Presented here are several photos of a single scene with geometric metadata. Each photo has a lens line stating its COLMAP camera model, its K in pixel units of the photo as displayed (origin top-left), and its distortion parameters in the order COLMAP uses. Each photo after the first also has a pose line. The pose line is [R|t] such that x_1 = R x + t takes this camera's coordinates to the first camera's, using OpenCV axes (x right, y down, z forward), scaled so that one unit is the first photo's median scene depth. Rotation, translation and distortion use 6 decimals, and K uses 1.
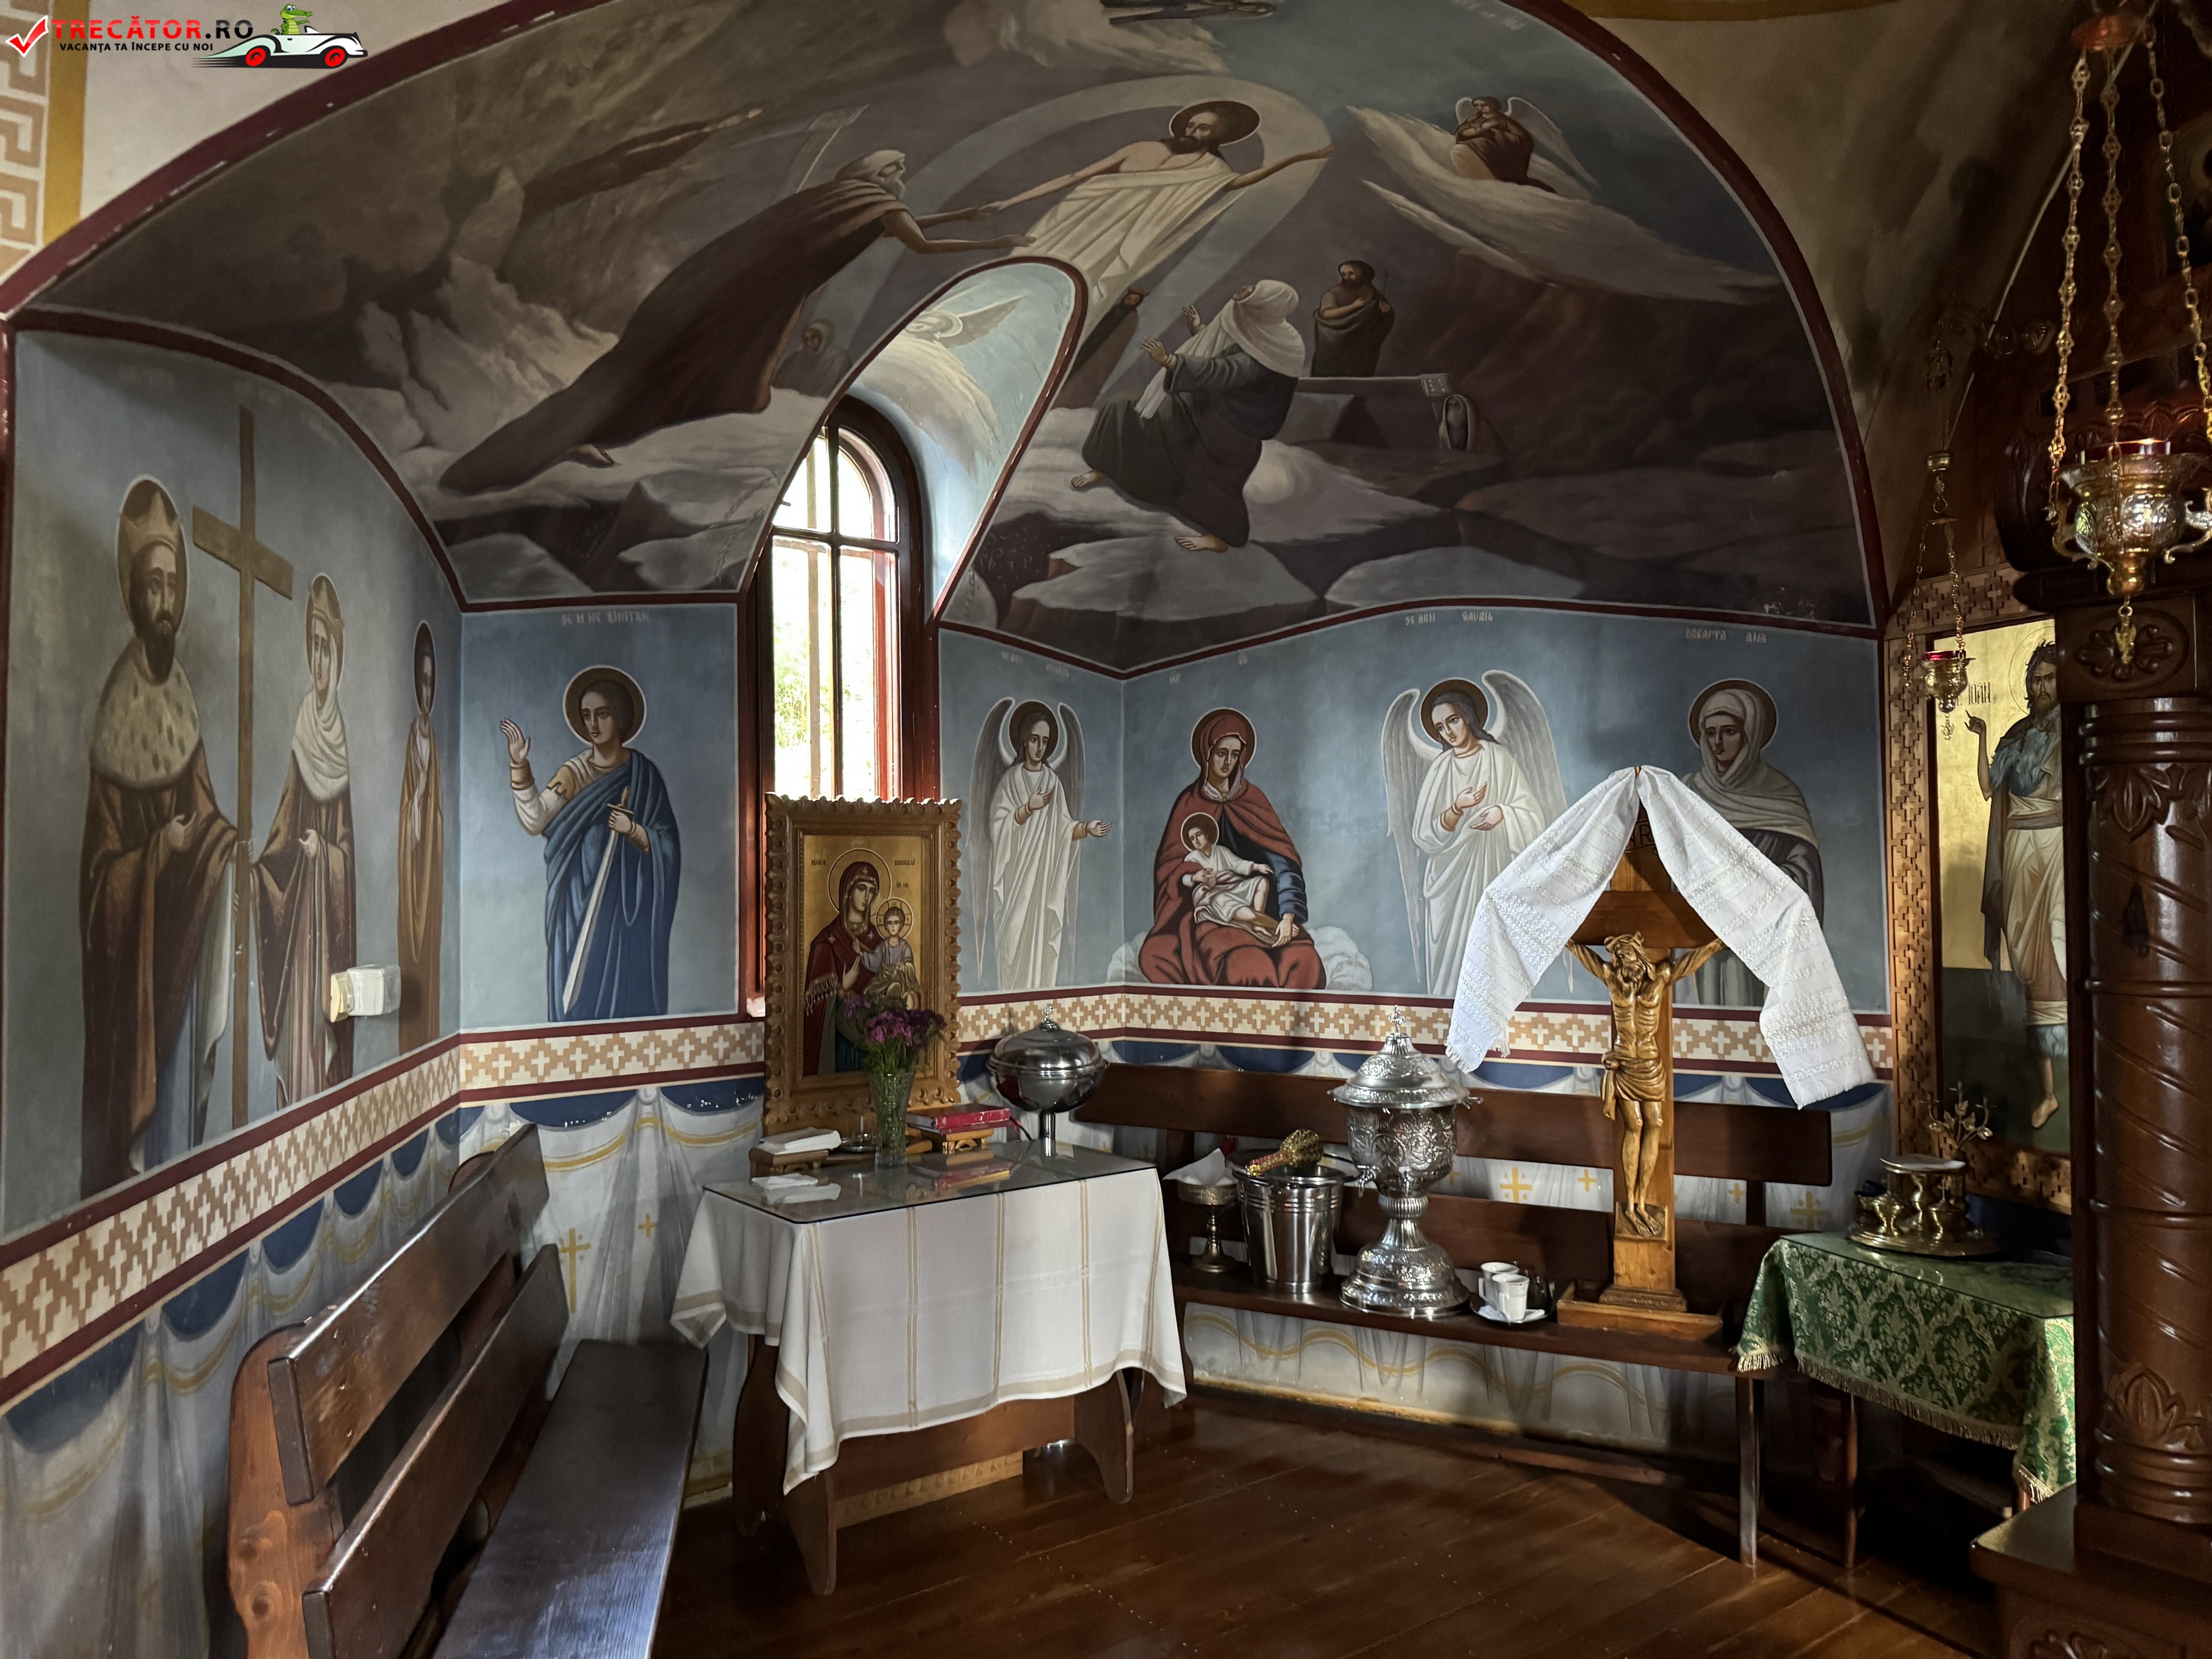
lens RADIAL K [[1552.5, 0, 1084.0], [0, 1552.5, 829.4], [0, 0, 1]] dist [0.055474, -0.069923]
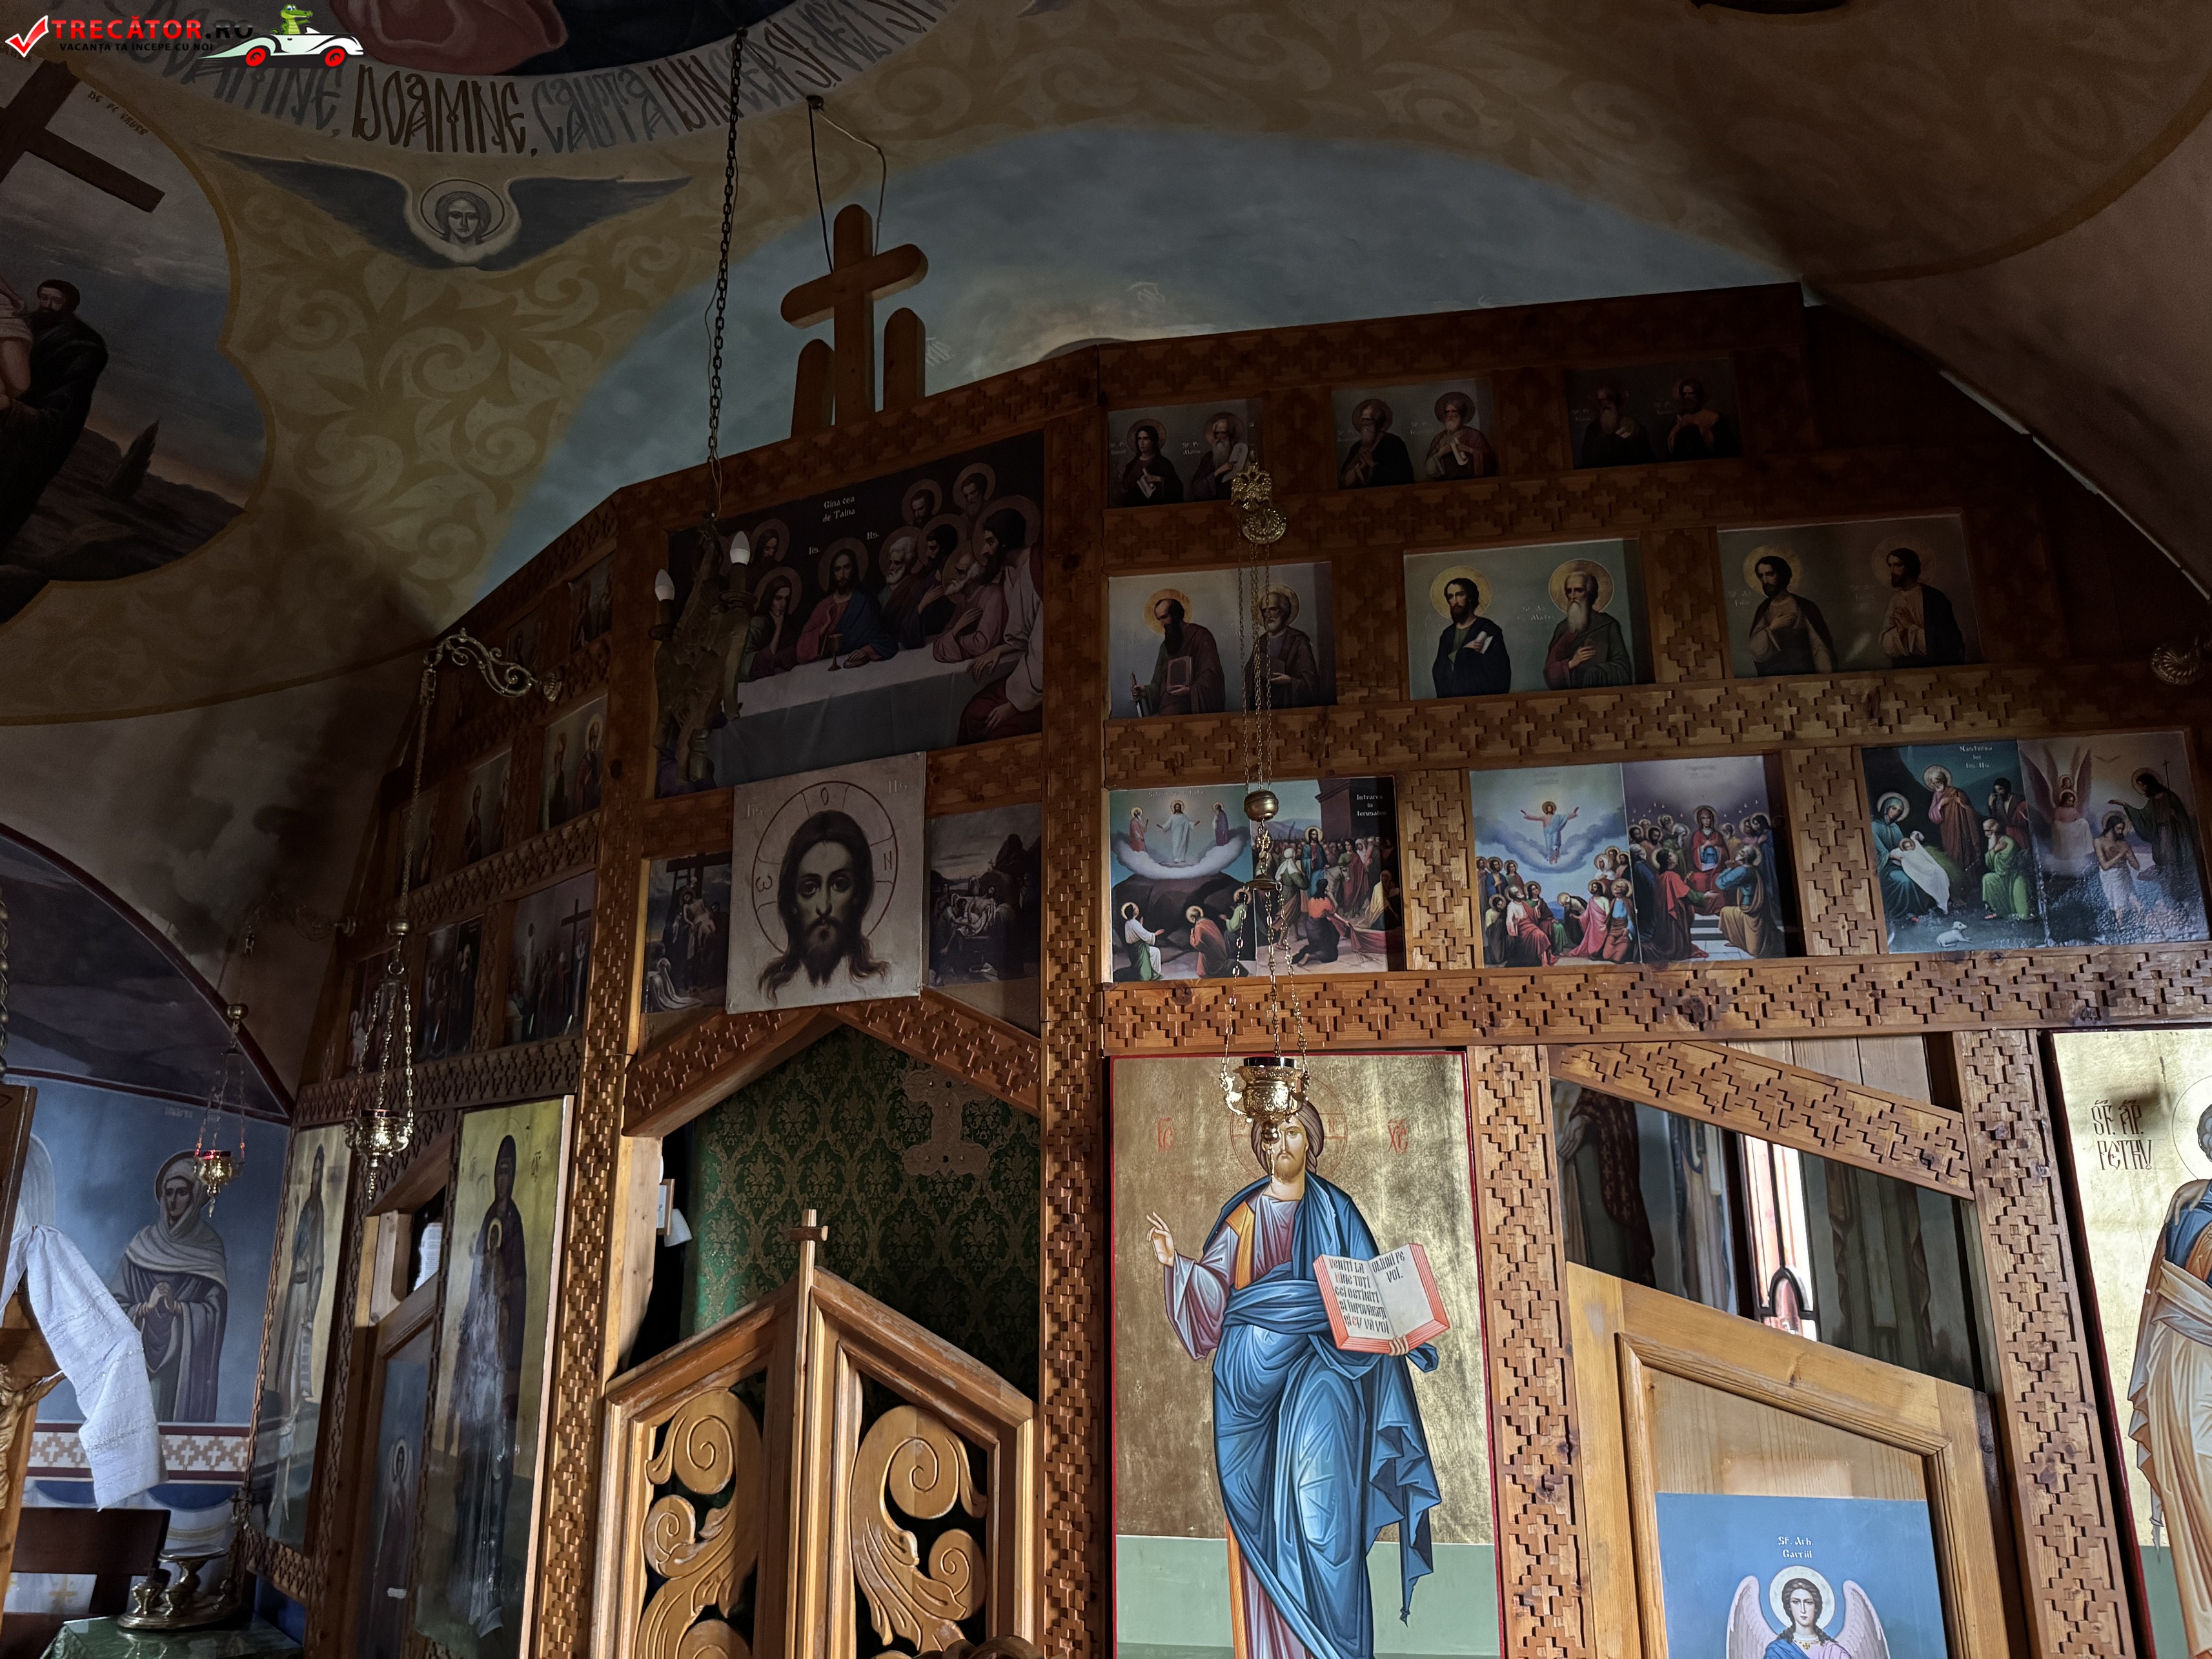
lens RADIAL K [[1552.5, 0, 1087.9], [0, 1552.5, 827.0], [0, 0, 1]] dist [0.055474, -0.069923]
pose [[0.919389, 0.108059, 0.378216, 0.557679], [-0.019649, 0.972942, -0.230214, -0.070093], [-0.392859, 0.204225, 0.896635, -0.467469]]
